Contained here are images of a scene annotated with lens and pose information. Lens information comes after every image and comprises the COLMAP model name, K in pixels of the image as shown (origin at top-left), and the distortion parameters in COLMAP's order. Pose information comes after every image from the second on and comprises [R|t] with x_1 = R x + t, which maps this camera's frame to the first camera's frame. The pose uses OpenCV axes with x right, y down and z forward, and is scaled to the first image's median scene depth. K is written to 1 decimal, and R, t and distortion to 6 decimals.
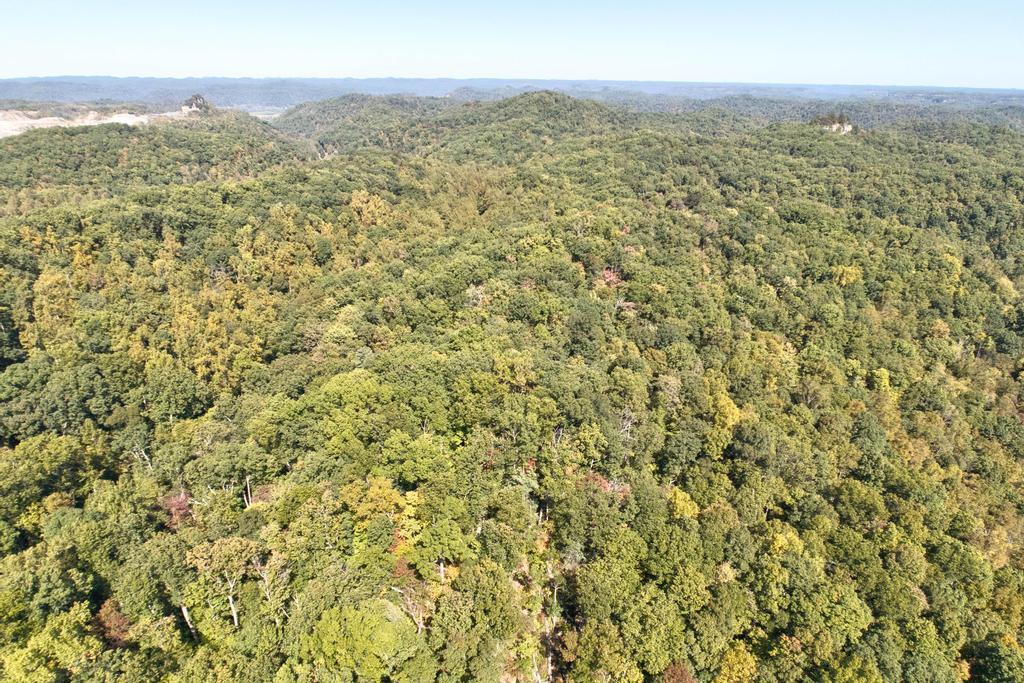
lens RADIAL K [[624.4, 0, 508.8], [0, 624.4, 385.3], [0, 0, 1]] dist [0.006530, -0.016725]
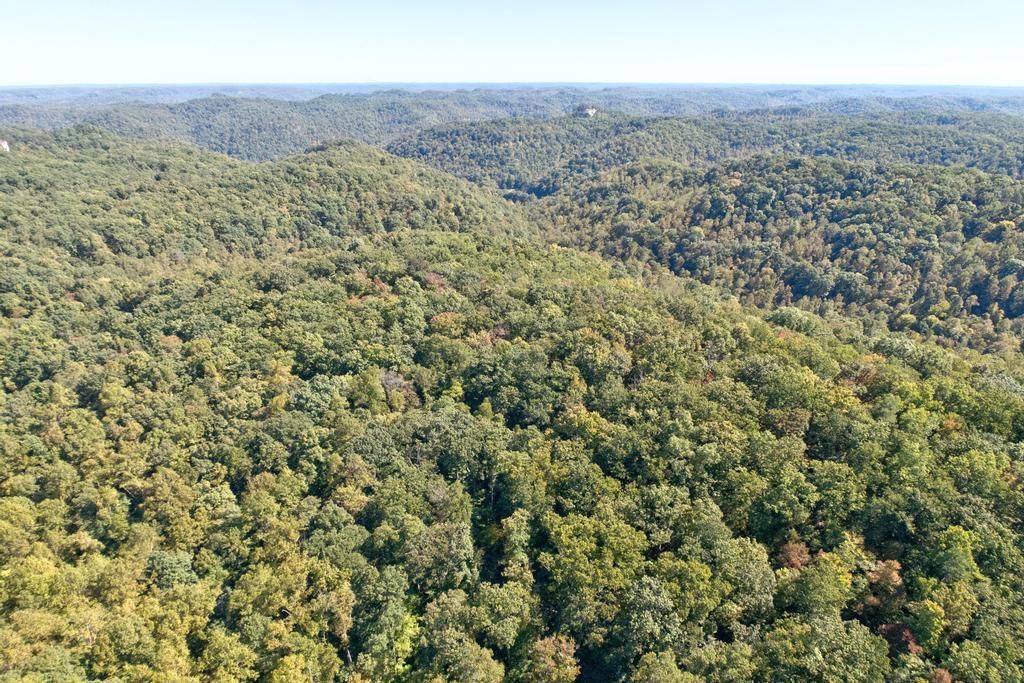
lens RADIAL K [[620.8, 0, 509.0], [0, 620.8, 390.9], [0, 0, 1]] dist [0.018227, -0.029557]
pose [[0.153192, -0.450467, 0.879552, -0.189931], [0.436152, 0.829496, 0.348866, -0.213905], [-0.886738, 0.330175, 0.323544, 0.423341]]
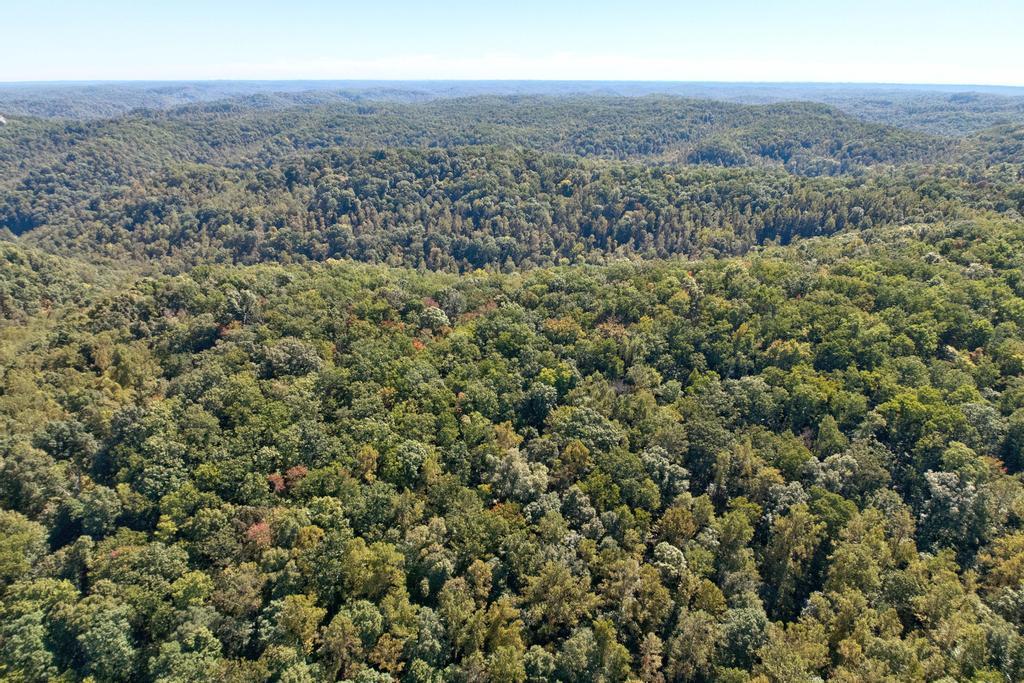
lens RADIAL K [[620.8, 0, 509.0], [0, 620.8, 390.9], [0, 0, 1]] dist [0.018227, -0.029557]
pose [[-0.660589, -0.348354, 0.665035, -0.105813], [0.322109, 0.668640, 0.670198, -0.332790], [-0.678136, 0.656940, -0.329488, 0.665241]]
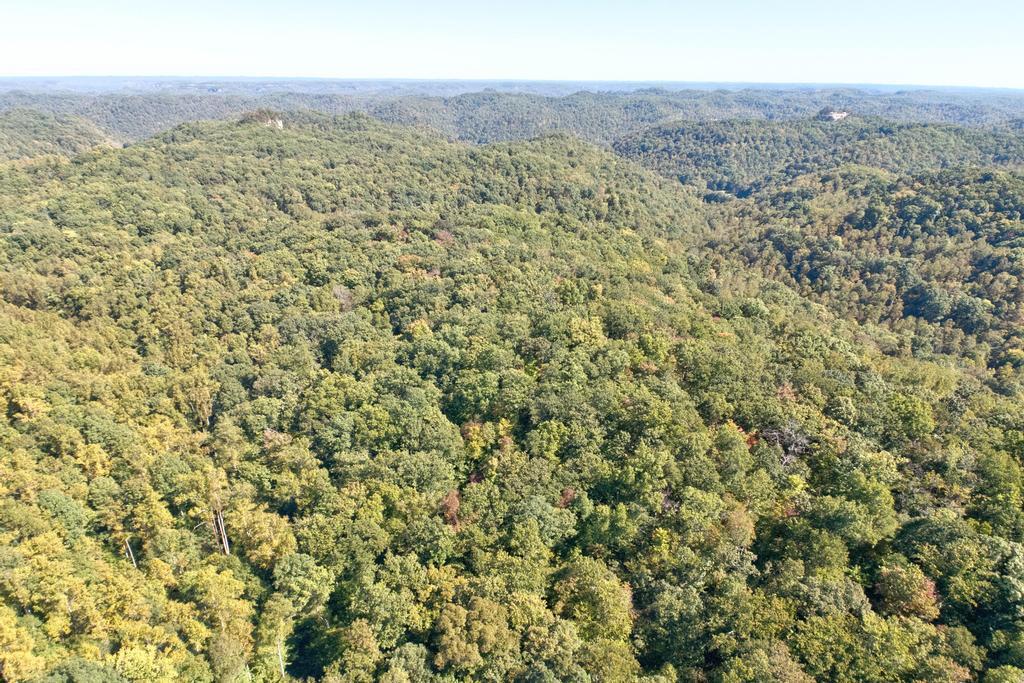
lens RADIAL K [[624.4, 0, 508.8], [0, 624.4, 385.3], [0, 0, 1]] dist [0.006530, -0.016725]
pose [[0.527330, -0.380623, 0.759637, -0.209882], [0.370695, 0.907535, 0.197396, -0.134839], [-0.764531, 0.177501, 0.619666, 0.260669]]
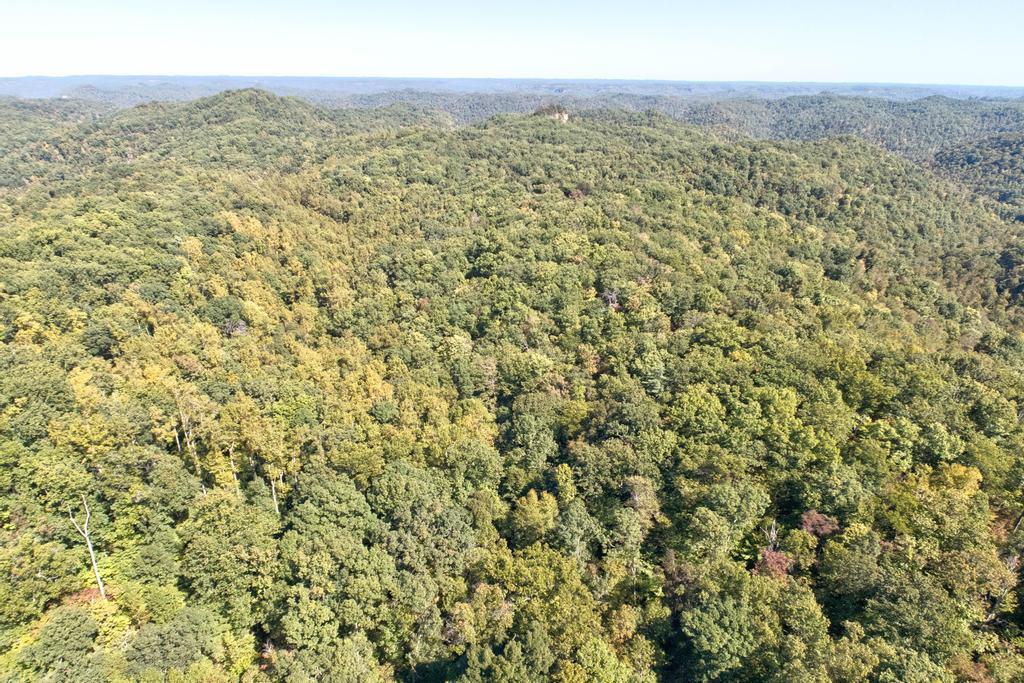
lens RADIAL K [[624.4, 0, 508.8], [0, 624.4, 385.3], [0, 0, 1]] dist [0.006530, -0.016725]
pose [[0.868227, -0.223923, 0.442764, -0.211060], [0.220896, 0.973500, 0.059175, -0.033542], [-0.444281, 0.046427, 0.894684, 0.062836]]
